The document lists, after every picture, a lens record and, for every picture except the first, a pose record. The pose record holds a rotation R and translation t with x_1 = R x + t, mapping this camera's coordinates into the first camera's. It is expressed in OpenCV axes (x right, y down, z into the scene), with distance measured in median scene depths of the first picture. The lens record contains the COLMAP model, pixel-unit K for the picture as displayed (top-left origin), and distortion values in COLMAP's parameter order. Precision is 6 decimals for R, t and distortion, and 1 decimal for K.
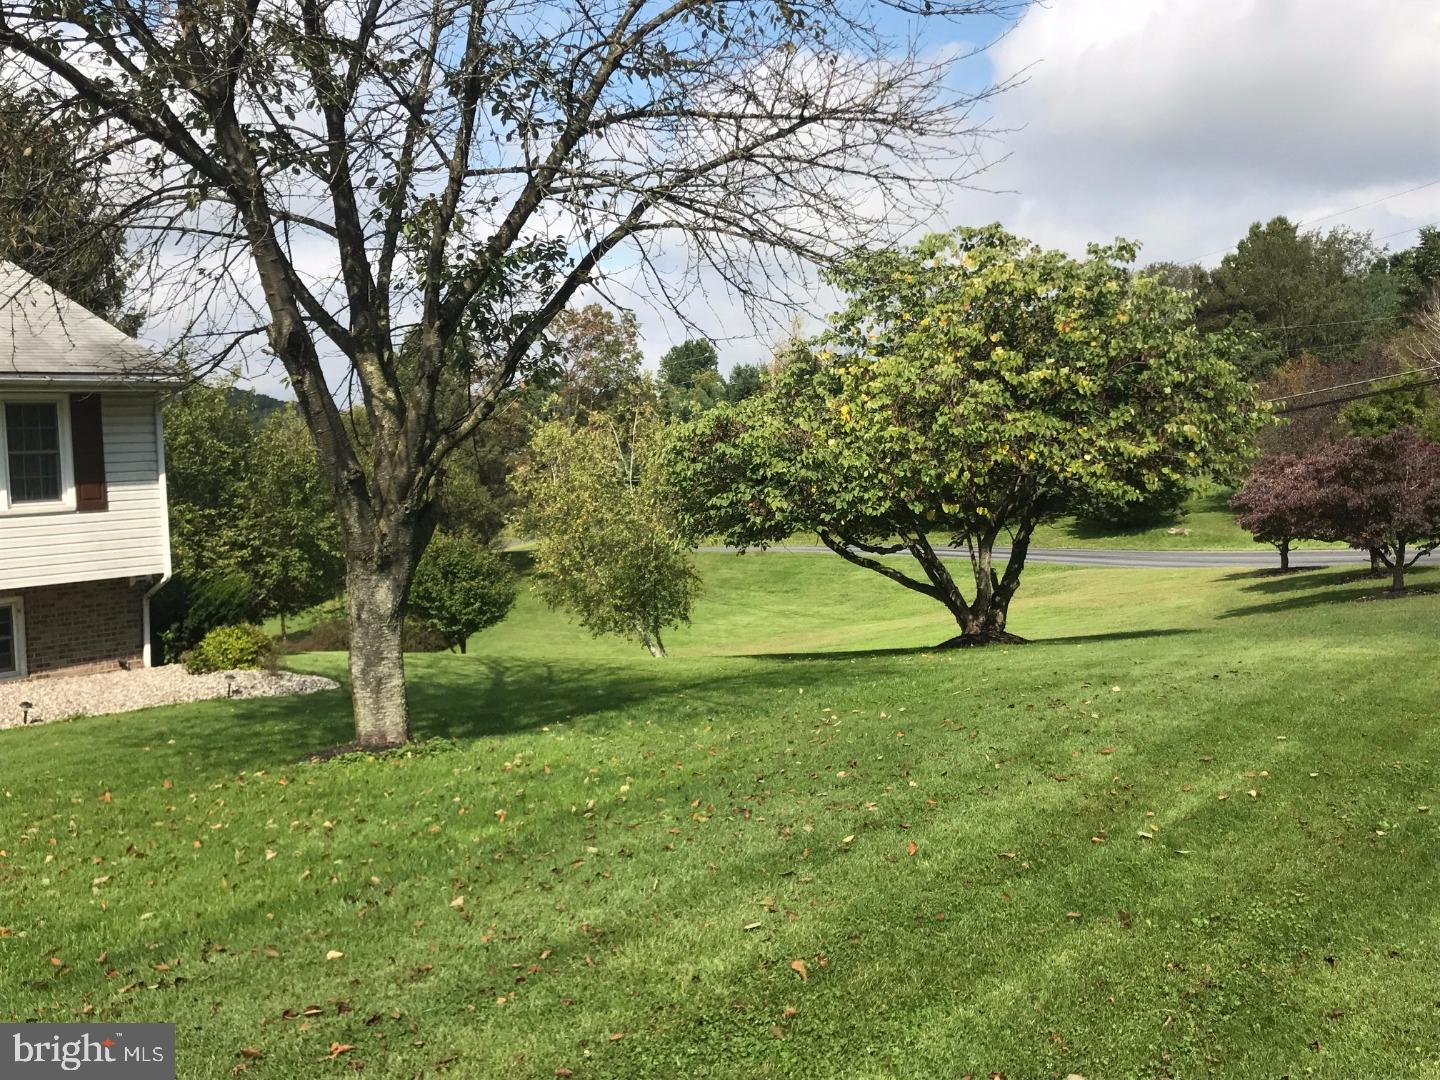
lens RADIAL K [[1429.0, 0, 721.8], [0, 1429.0, 543.3], [0, 0, 1]] dist [0.017839, 0.000000]
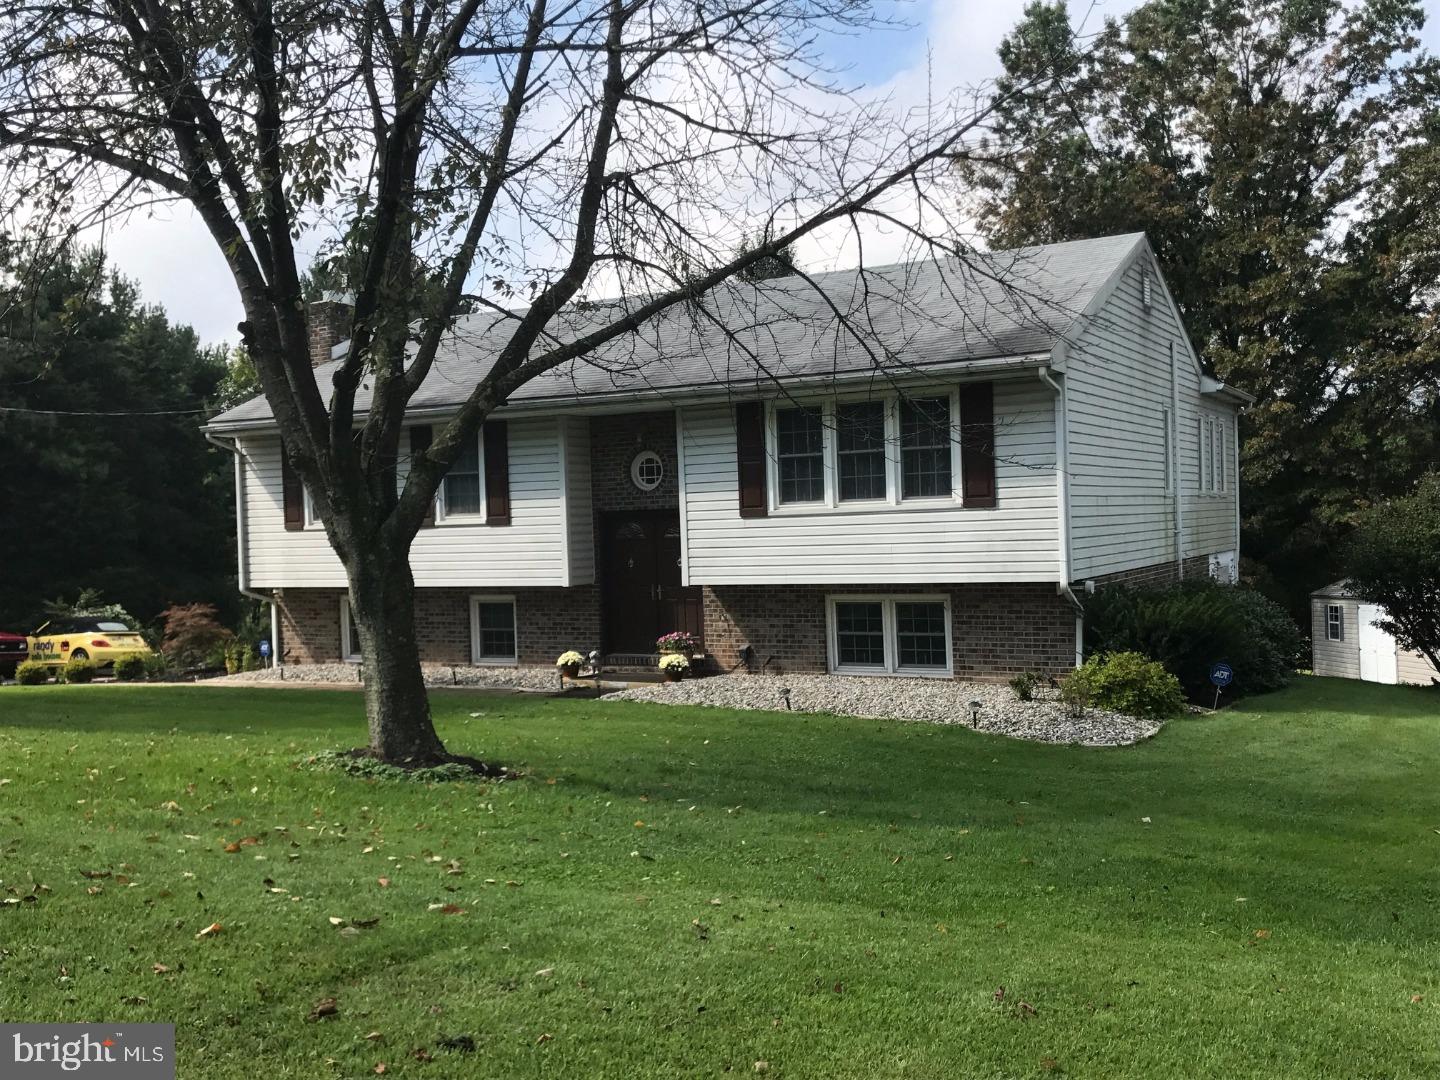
lens RADIAL K [[1614.9, 0, 718.3], [0, 1614.9, 540.4], [0, 0, 1]] dist [-0.010277, 0.000000]
pose [[0.127327, 0.074524, -0.989057, 0.560656], [-0.020441, 0.997159, 0.072503, -0.073442], [0.991650, 0.010985, 0.128489, 0.699273]]
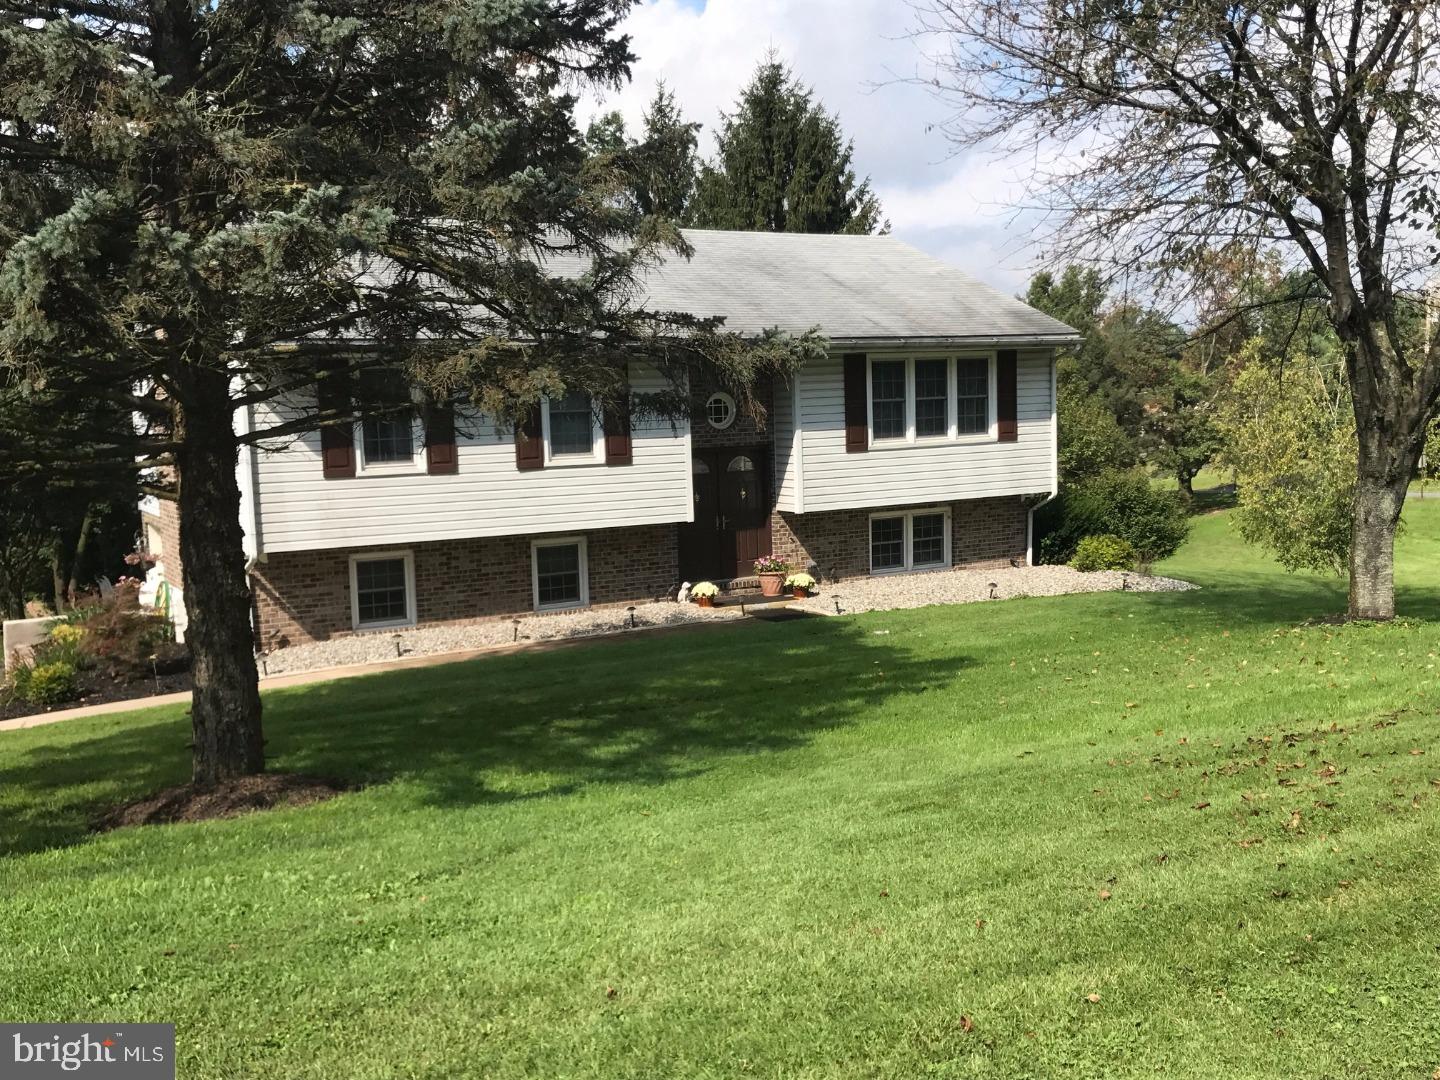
lens RADIAL K [[1429.0, 0, 717.1], [0, 1429.0, 539.2], [0, 0, 1]] dist [0.017839, 0.000000]
pose [[0.922184, 0.037685, -0.384911, -0.181370], [-0.022712, 0.998801, 0.043374, 0.015122], [0.386084, -0.031256, 0.921934, -0.287622]]
